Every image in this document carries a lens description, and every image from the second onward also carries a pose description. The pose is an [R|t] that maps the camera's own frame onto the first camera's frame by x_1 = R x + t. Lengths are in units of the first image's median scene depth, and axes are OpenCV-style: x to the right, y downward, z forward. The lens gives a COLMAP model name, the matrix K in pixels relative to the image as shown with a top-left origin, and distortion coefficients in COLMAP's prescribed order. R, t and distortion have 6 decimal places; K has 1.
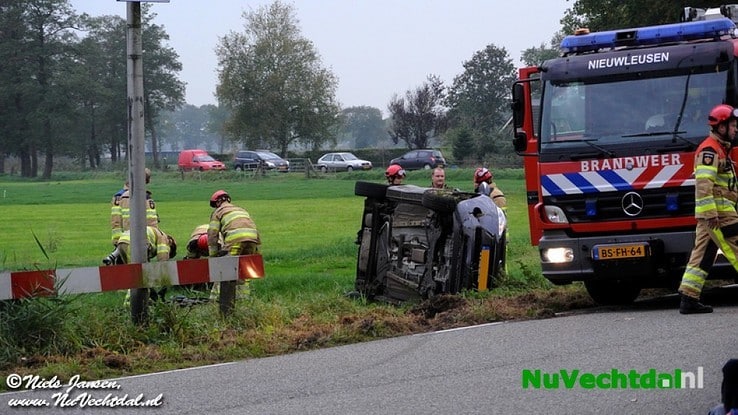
lens RADIAL K [[2092.8, 0, 369.8], [0, 2092.8, 208.0], [0, 0, 1]] dist [0.443786, 0.000000]
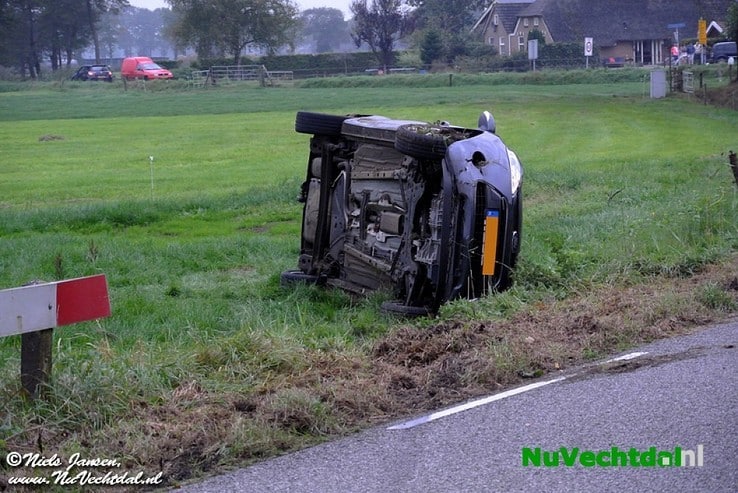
lens RADIAL K [[2250.3, 0, 367.0], [0, 2250.3, 241.9], [0, 0, 1]] dist [0.293780, 0.000000]
pose [[0.999758, -0.016297, 0.014781, 0.004753], [0.015453, 0.998338, 0.055527, -0.011048], [-0.015662, -0.055285, 0.998348, 0.267970]]
